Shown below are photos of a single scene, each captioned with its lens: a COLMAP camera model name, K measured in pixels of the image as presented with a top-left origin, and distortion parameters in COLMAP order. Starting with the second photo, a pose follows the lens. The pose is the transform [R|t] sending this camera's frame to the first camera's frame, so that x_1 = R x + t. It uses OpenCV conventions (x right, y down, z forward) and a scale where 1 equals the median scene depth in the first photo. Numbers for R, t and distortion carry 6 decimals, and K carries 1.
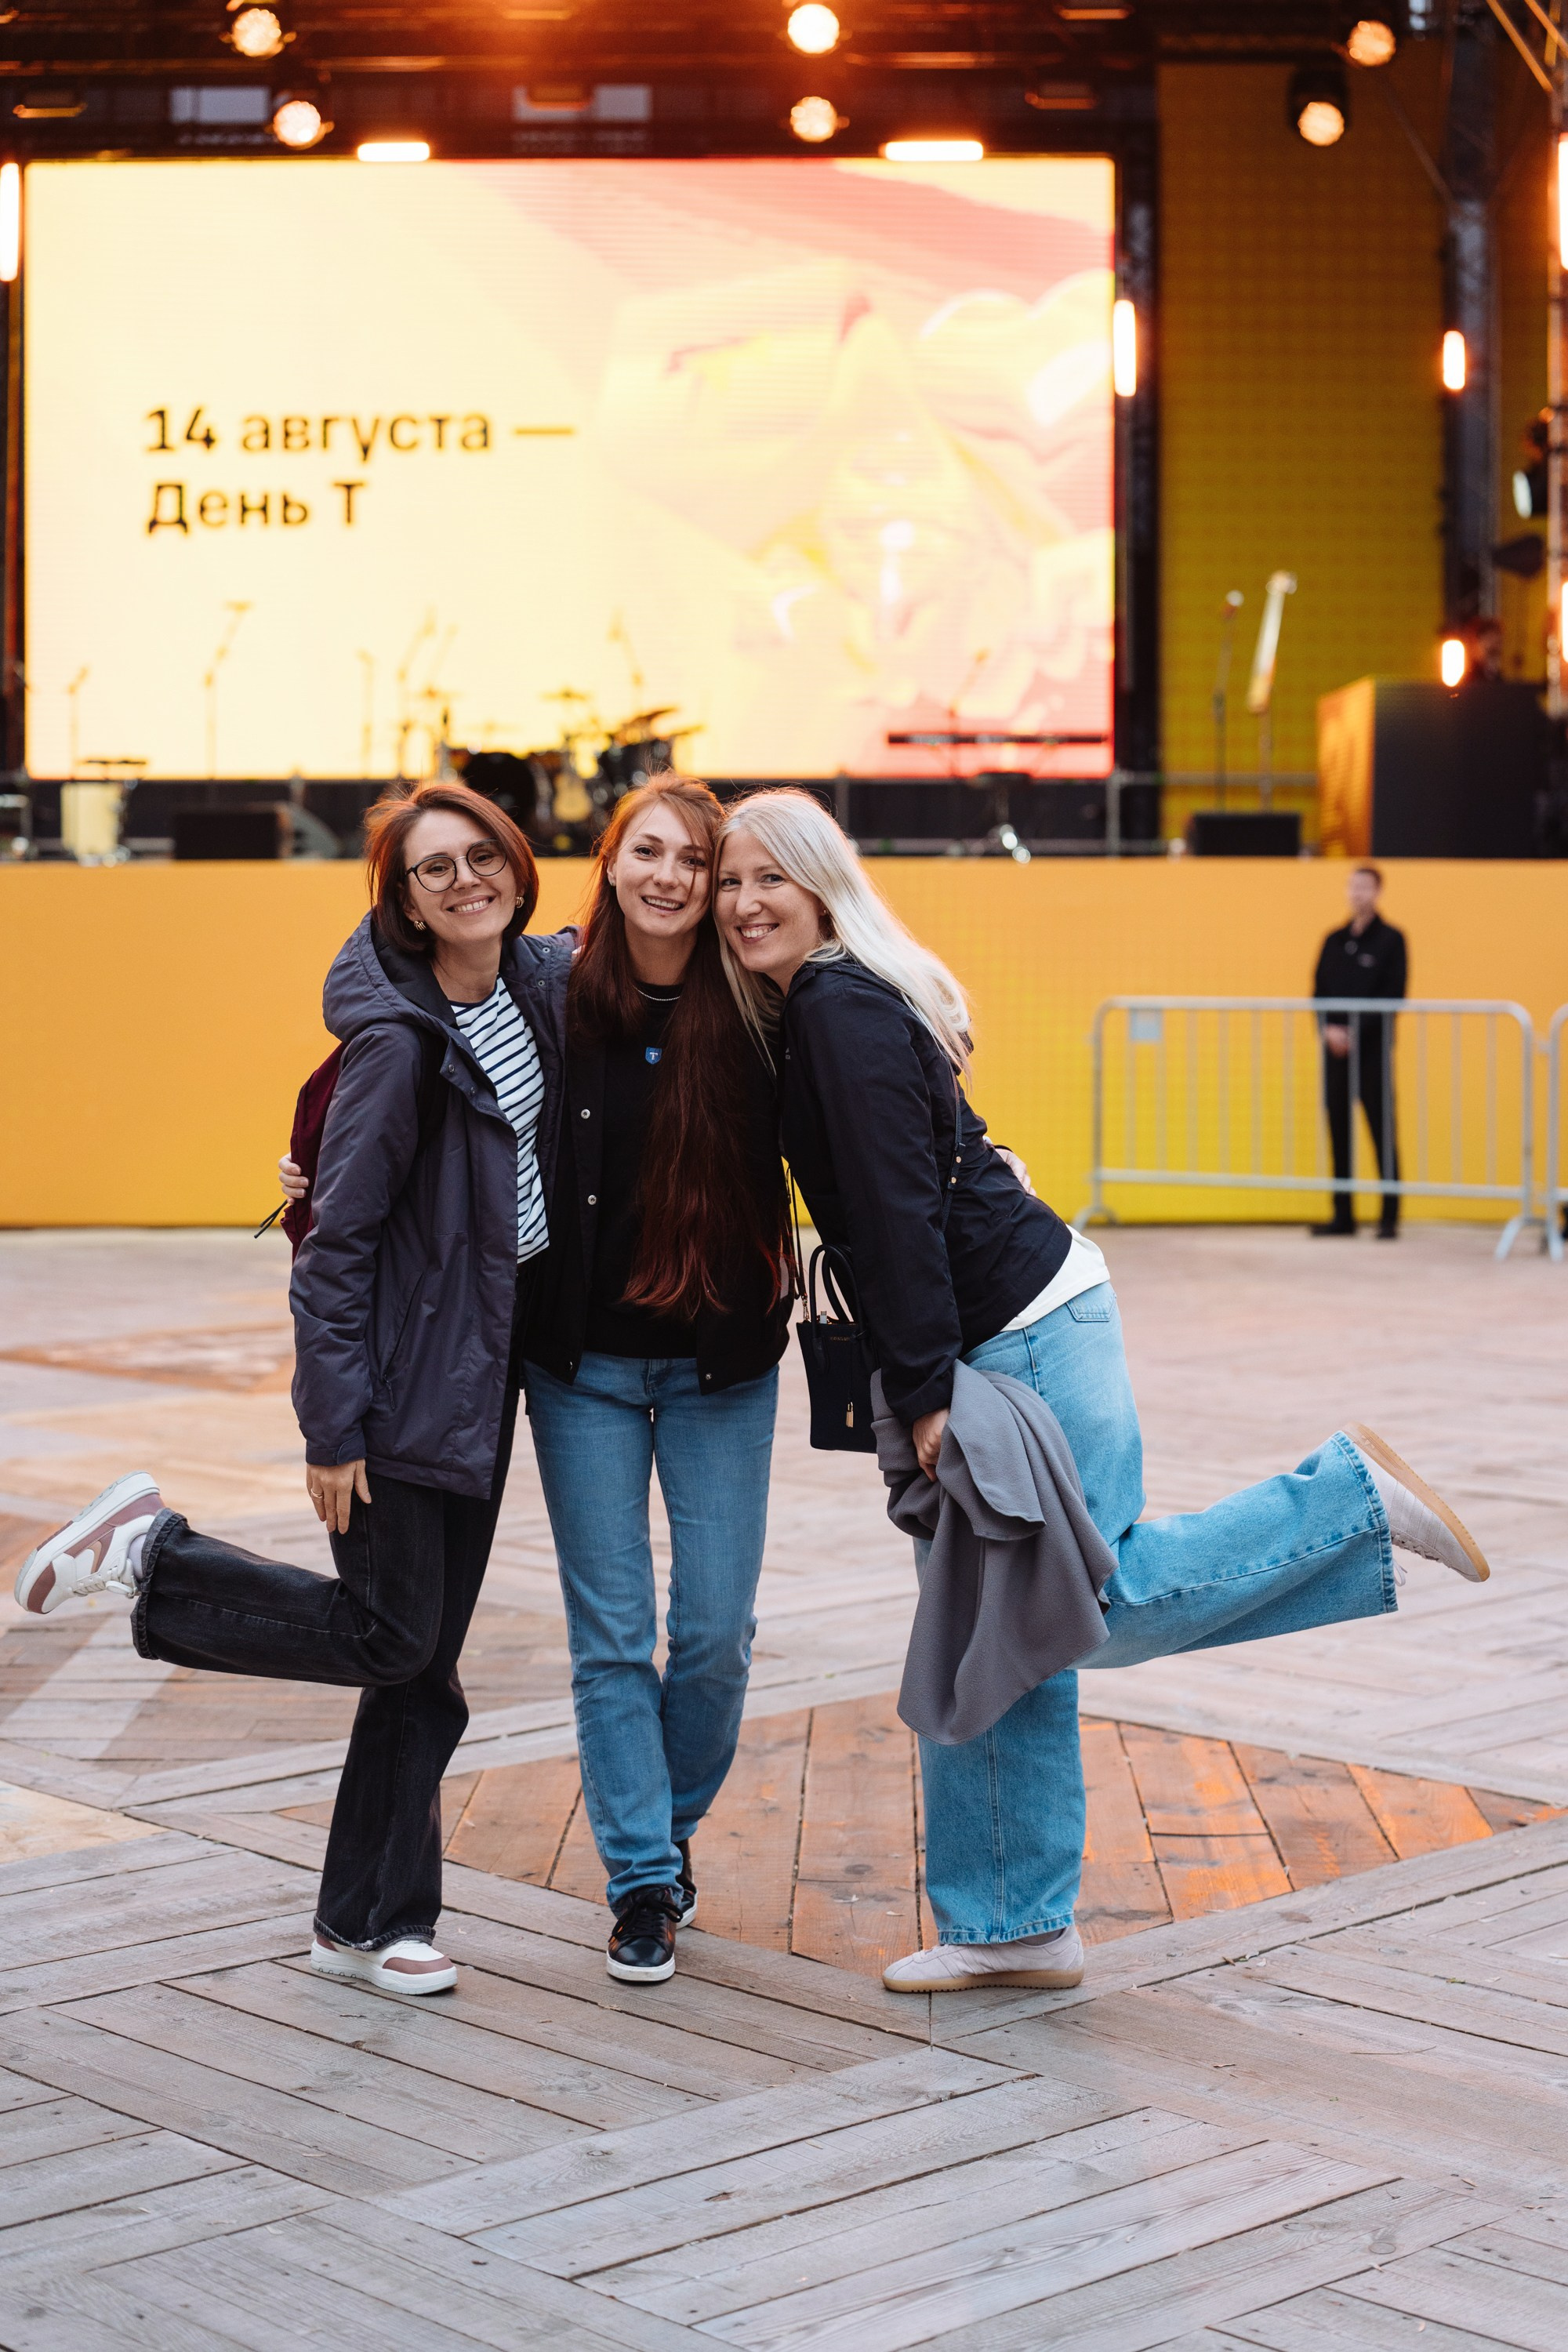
lens RADIAL K [[3846.2, 0, 816.7], [0, 3846.2, 1173.2], [0, 0, 1]] dist [-0.078249, -0.089904]
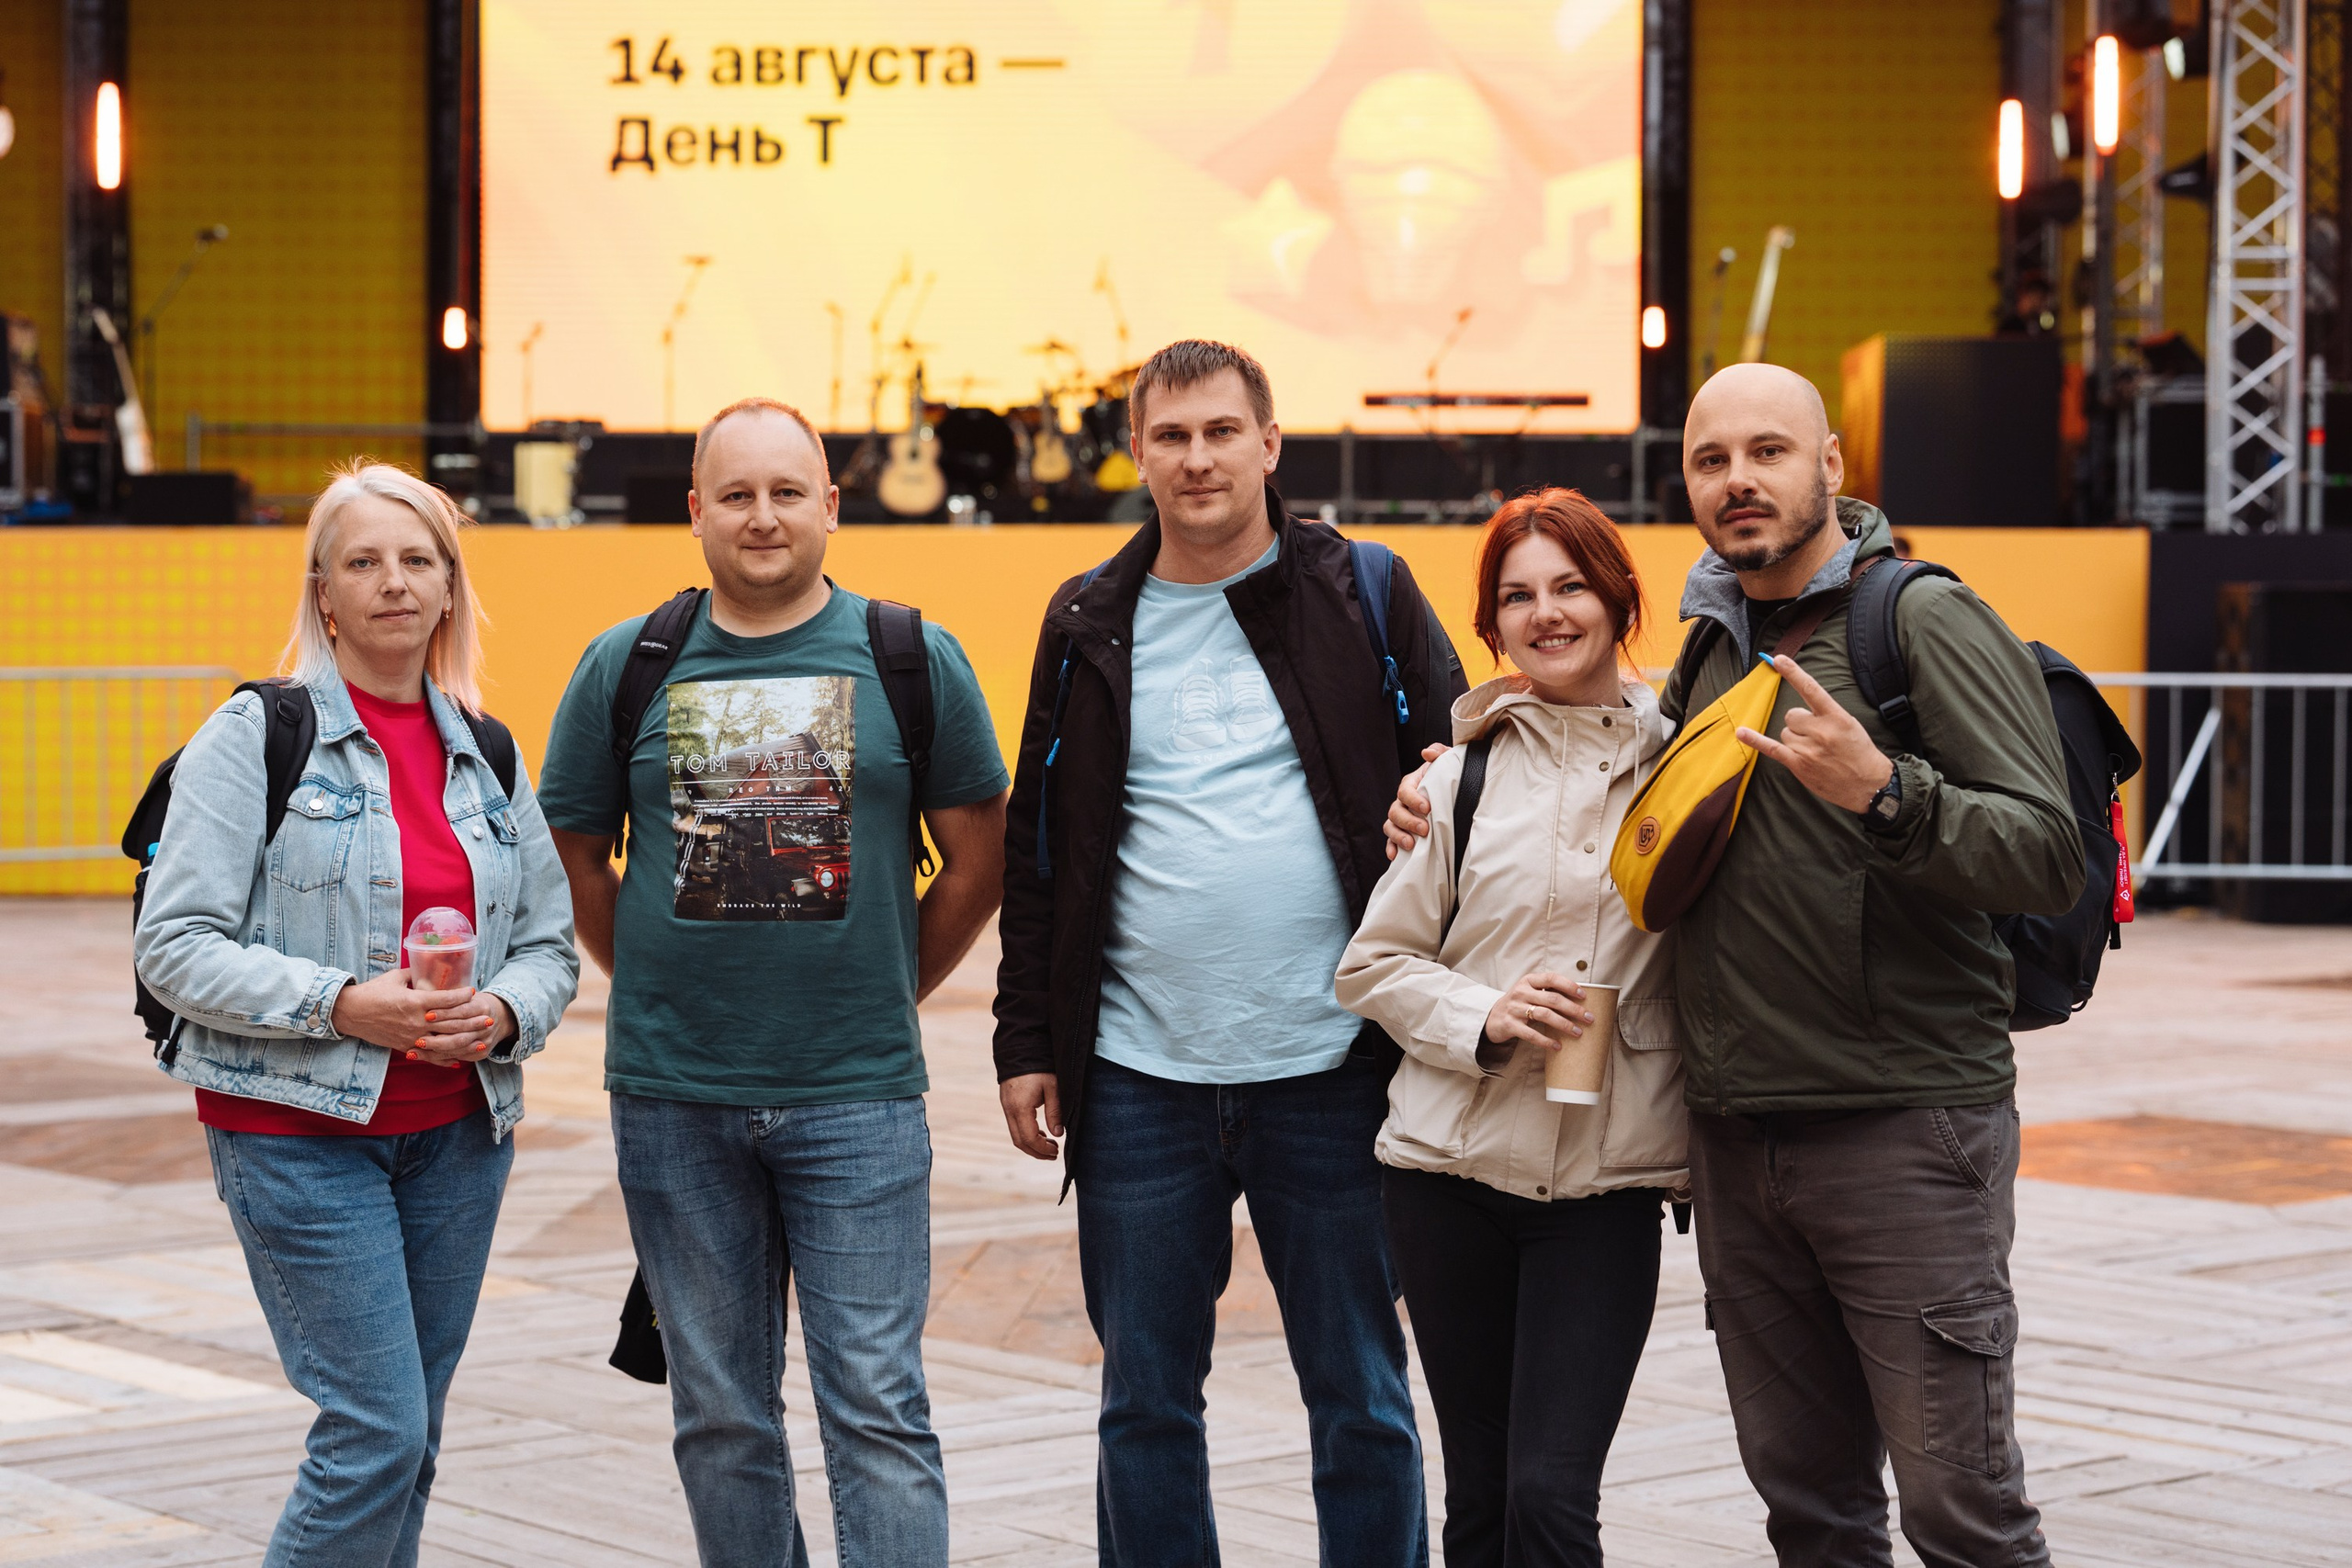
lens RADIAL K [[4803.9, 0, 1242.1], [0, 4803.9, 748.9], [0, 0, 1]] dist [0.056129, 0.090213]
pose [[0.998826, 0.005249, -0.048150, 0.041343], [-0.006706, 0.999523, -0.030140, 0.010129], [0.047969, 0.030427, 0.998385, -0.184968]]
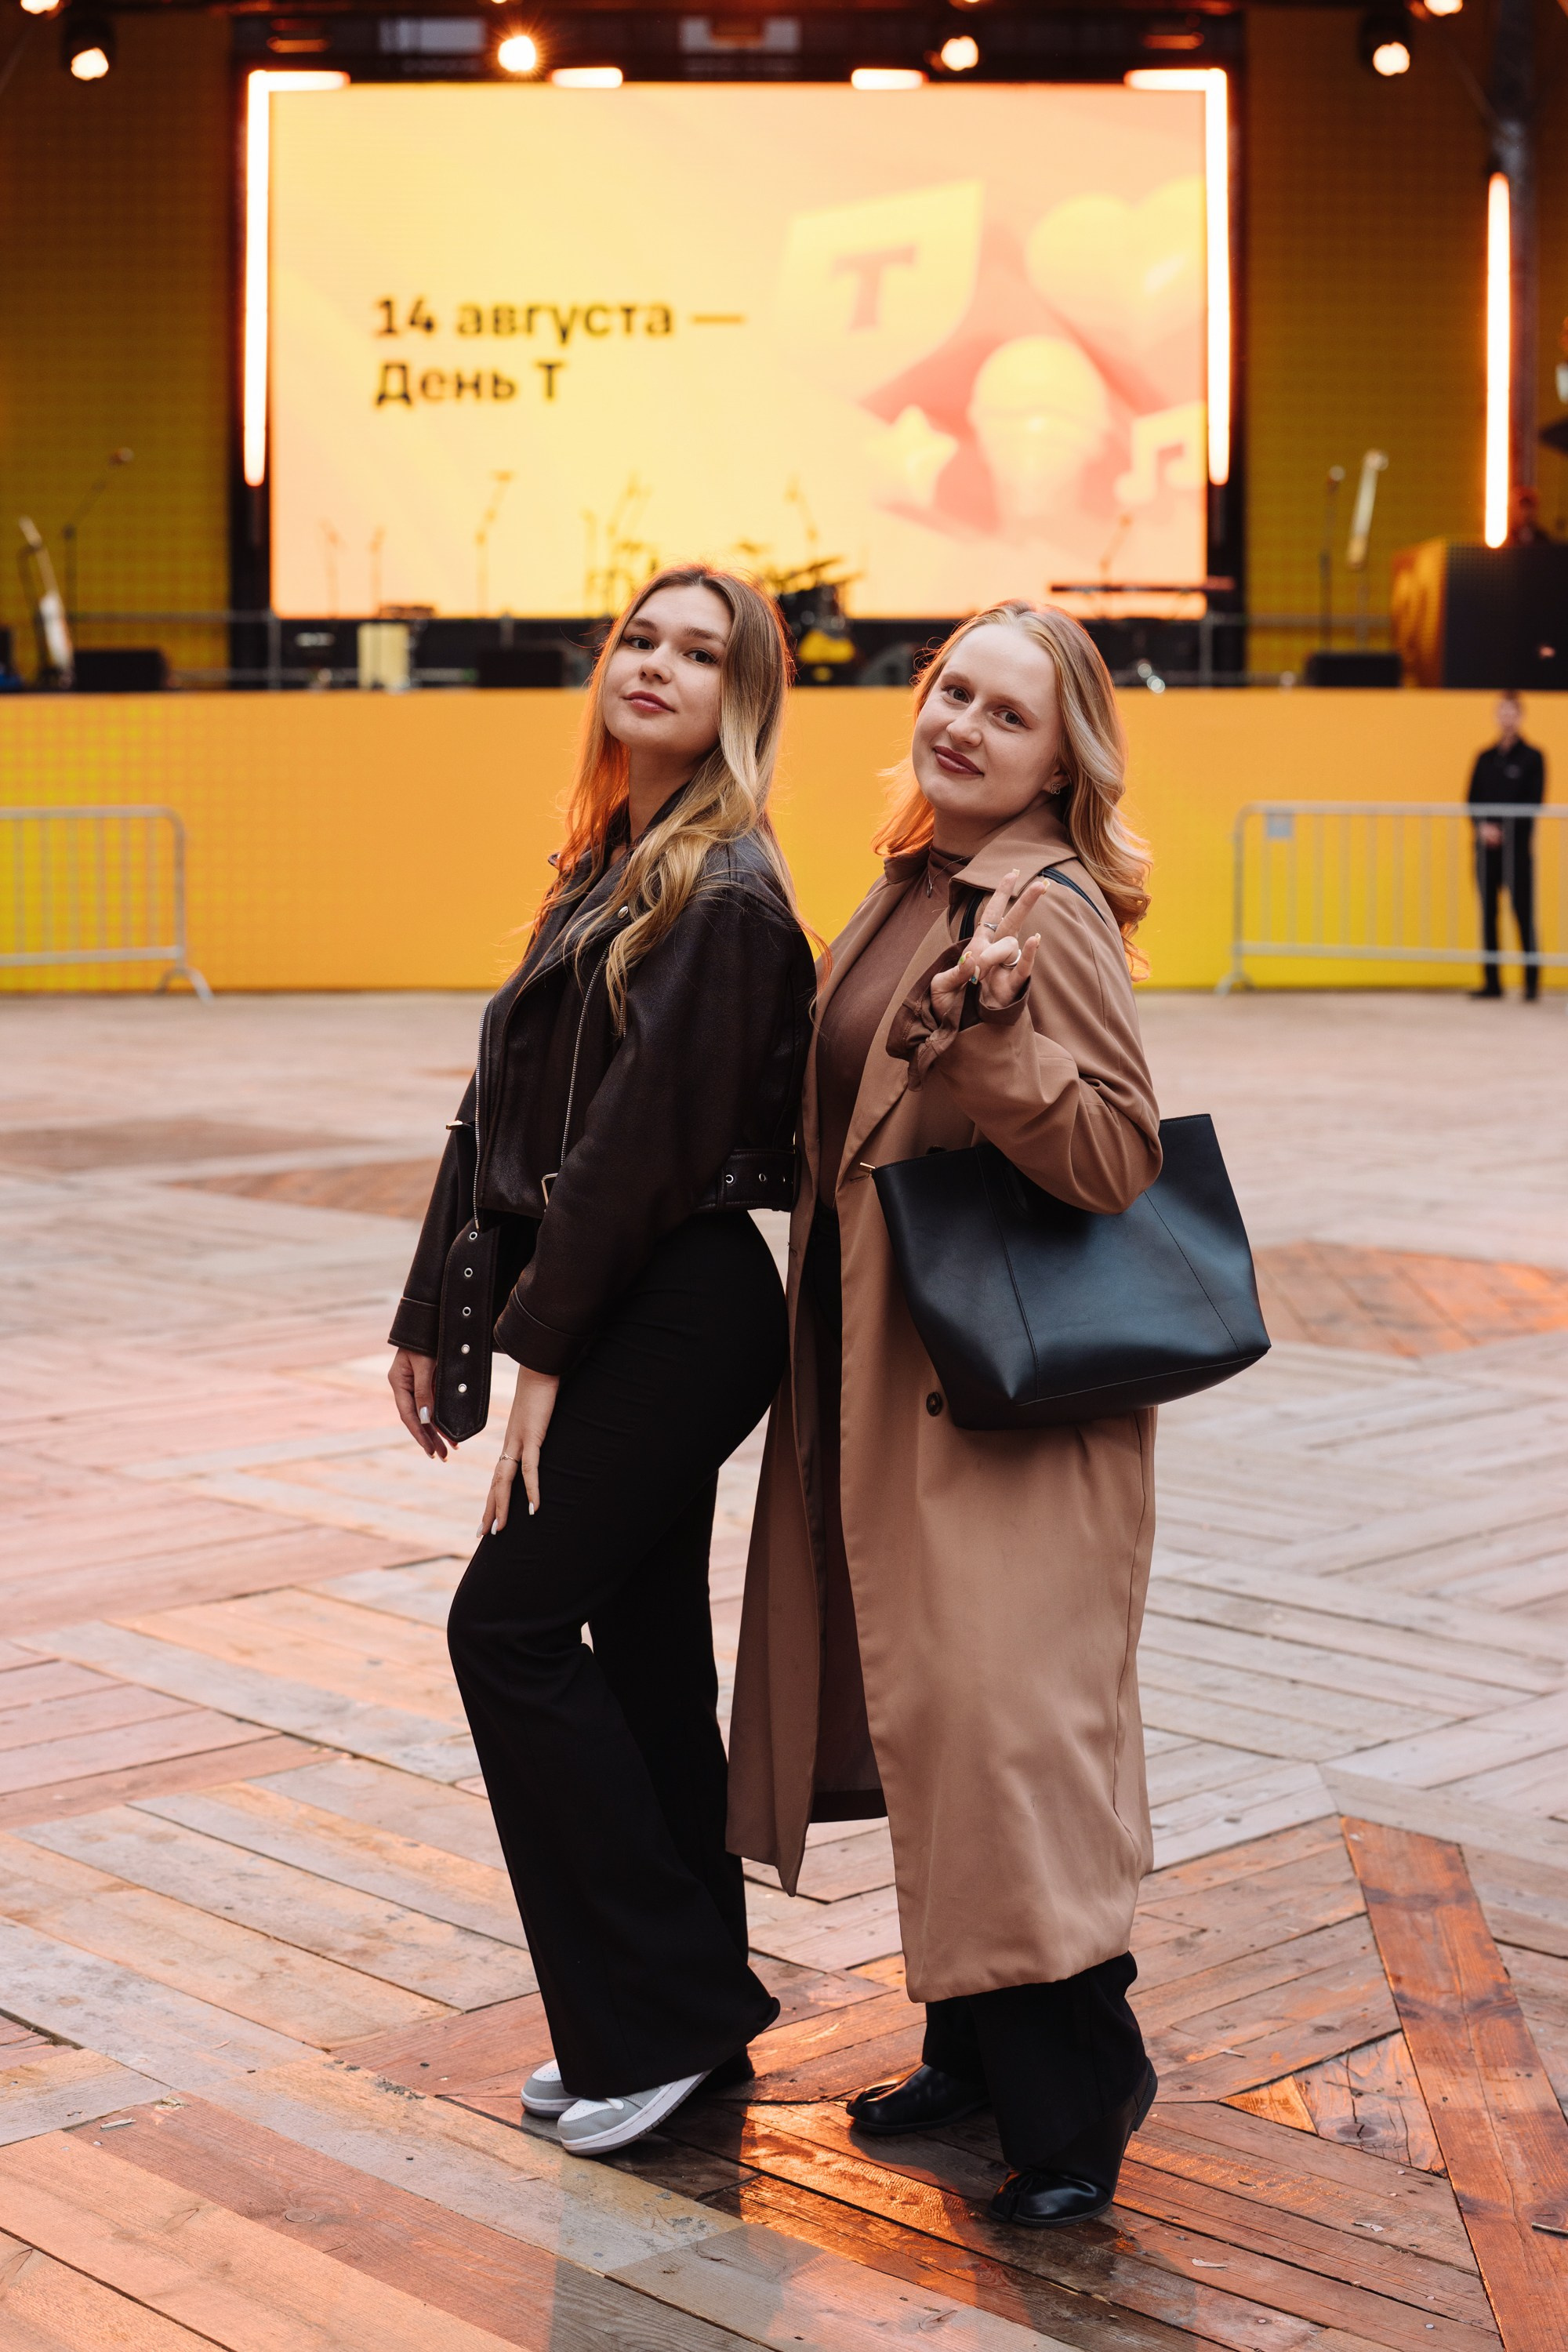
lens RADIAL K [[3793.1, 0, 788.4], [0, 3793.1, 1185.7], [0, 0, 1]] dist [-0.144413, 0.030121]
pose [[0.999963, 0.000022, 0.008630, -0.065644], [-0.000457, 0.998727, 0.050430, 0.012456], [-0.008617, -0.050432, 0.998690, -0.168477]]
